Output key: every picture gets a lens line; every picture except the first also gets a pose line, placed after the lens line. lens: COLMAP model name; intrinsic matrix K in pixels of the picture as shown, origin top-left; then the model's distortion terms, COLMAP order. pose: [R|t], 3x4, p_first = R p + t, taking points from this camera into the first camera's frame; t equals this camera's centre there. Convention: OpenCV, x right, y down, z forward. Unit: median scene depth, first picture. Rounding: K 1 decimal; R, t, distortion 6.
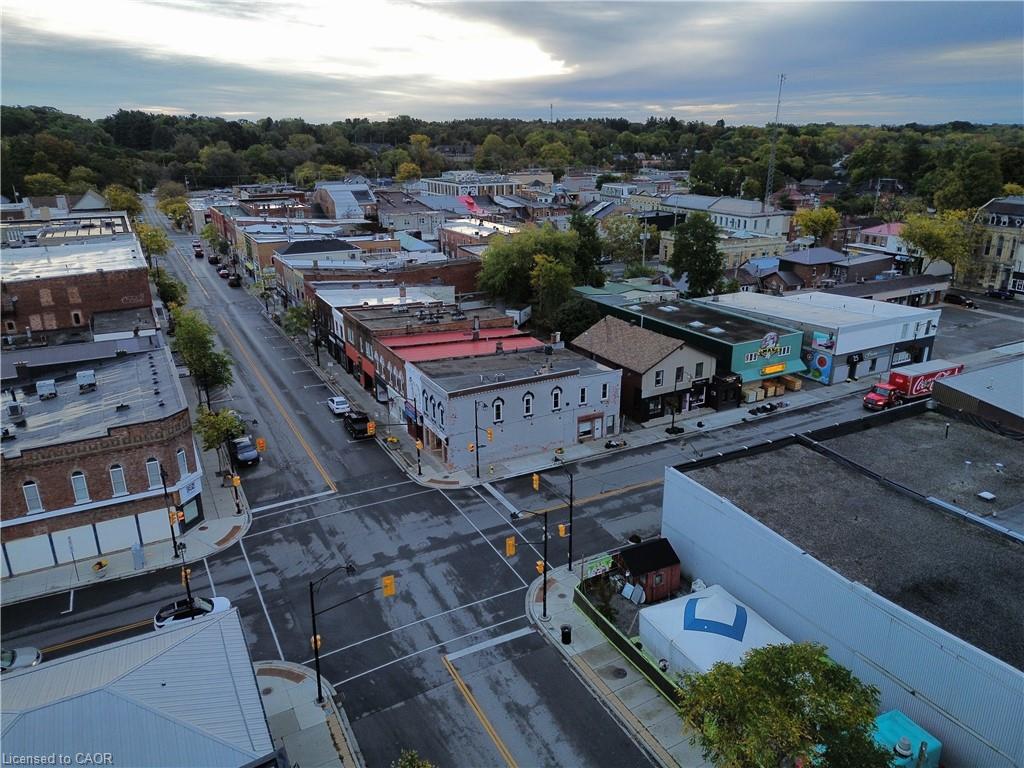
lens RADIAL K [[720.0, 0, 512.6], [0, 720.0, 379.6], [0, 0, 1]] dist [0.077533, -0.067393]
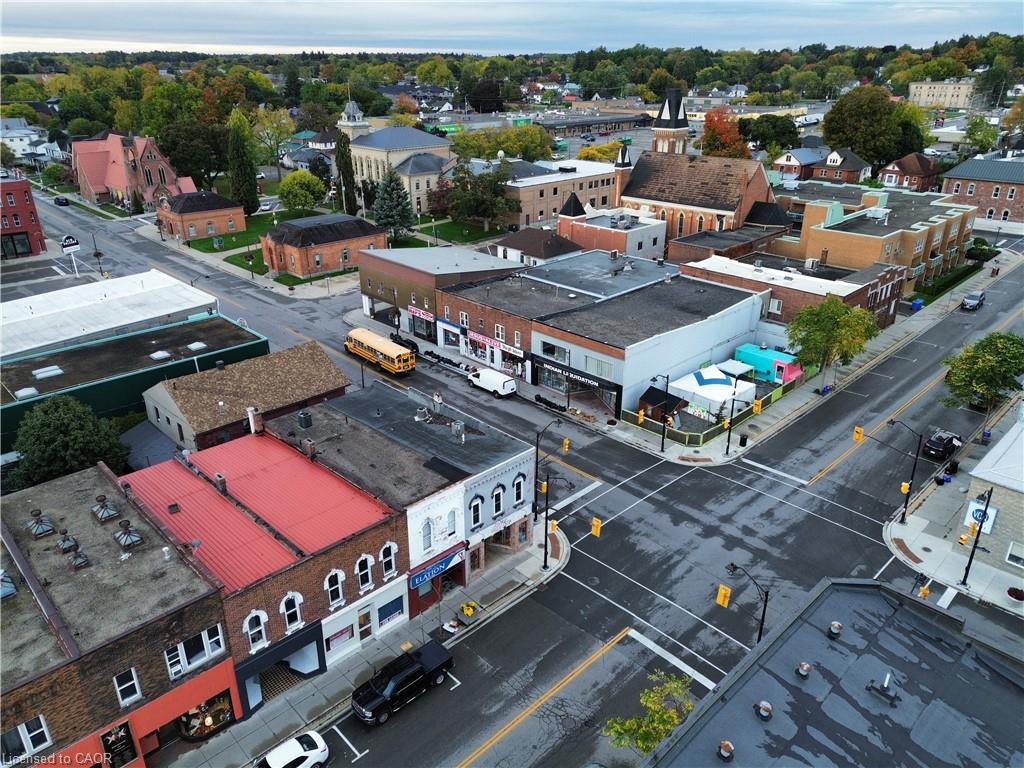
lens RADIAL K [[720.0, 0, 512.6], [0, 720.0, 379.6], [0, 0, 1]] dist [0.077533, -0.067393]
pose [[-0.275937, -0.377006, 0.884152, -0.589351], [0.312616, 0.834651, 0.453464, -0.318490], [-0.908917, 0.401527, -0.112453, 0.858511]]
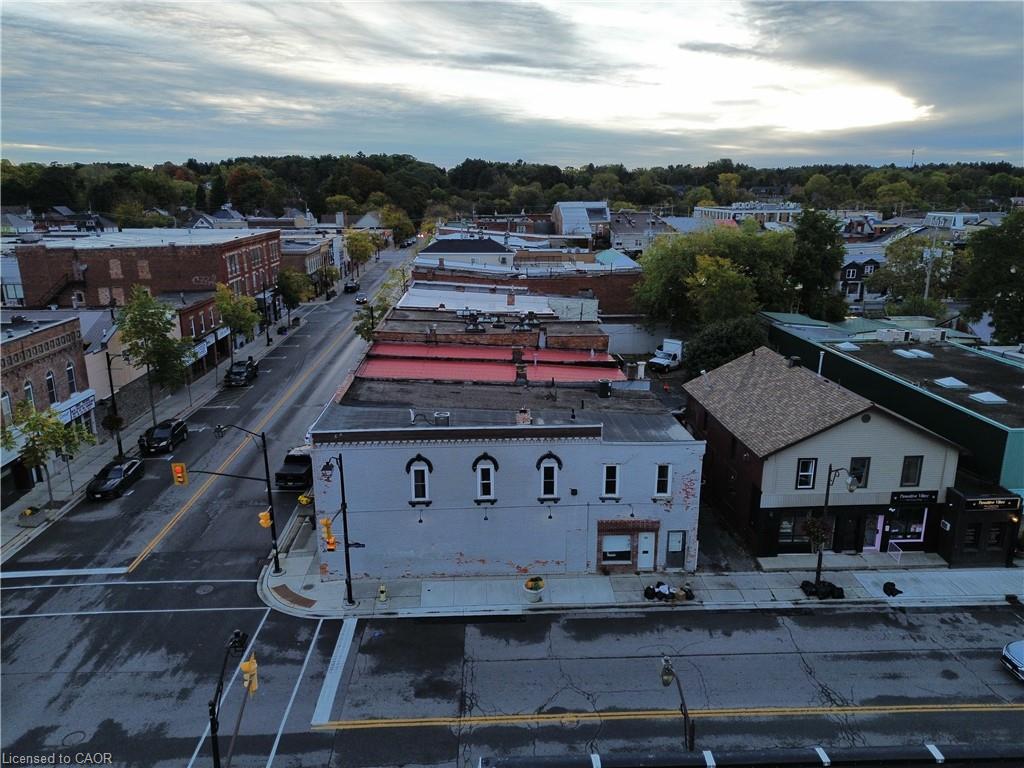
lens RADIAL K [[720.0, 0, 512.6], [0, 720.0, 379.6], [0, 0, 1]] dist [0.077533, -0.067393]
pose [[0.906572, 0.115061, -0.406064, 0.206582], [-0.141855, 0.989218, -0.036401, -0.017391], [0.397498, 0.090602, 0.913119, 0.449114]]
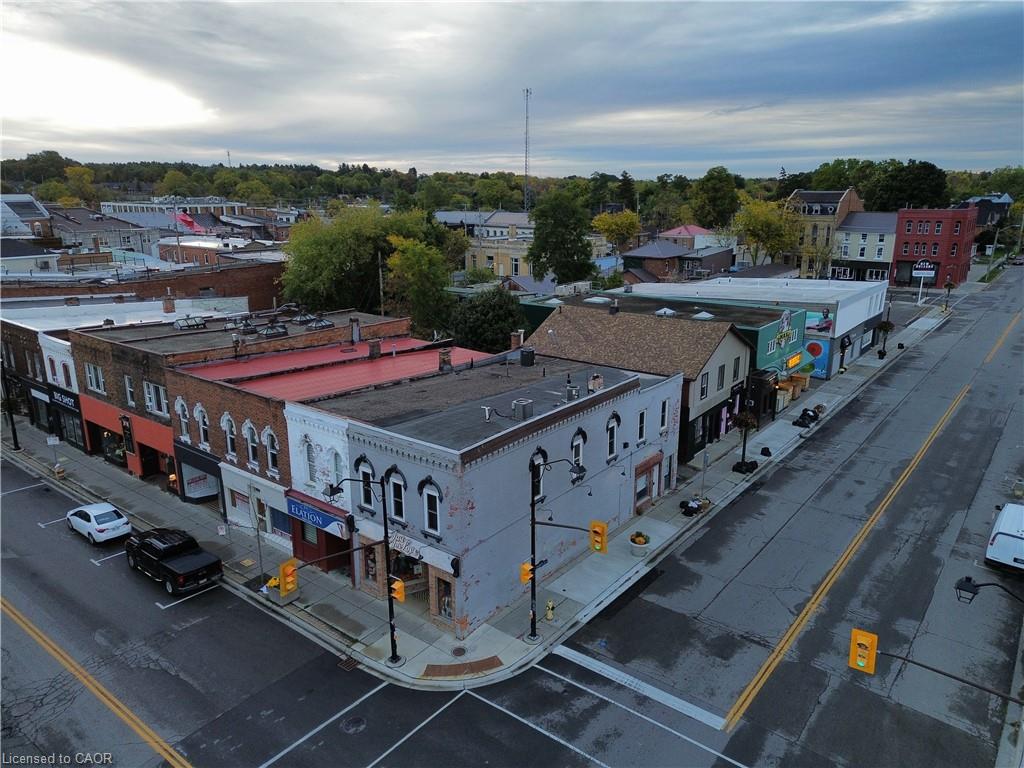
lens RADIAL K [[720.0, 0, 512.6], [0, 720.0, 379.6], [0, 0, 1]] dist [0.077533, -0.067393]
pose [[0.916269, -0.100994, 0.387622, -0.176041], [0.126868, 0.991043, -0.041680, -0.002000], [-0.379941, 0.087367, 0.920876, 0.474346]]
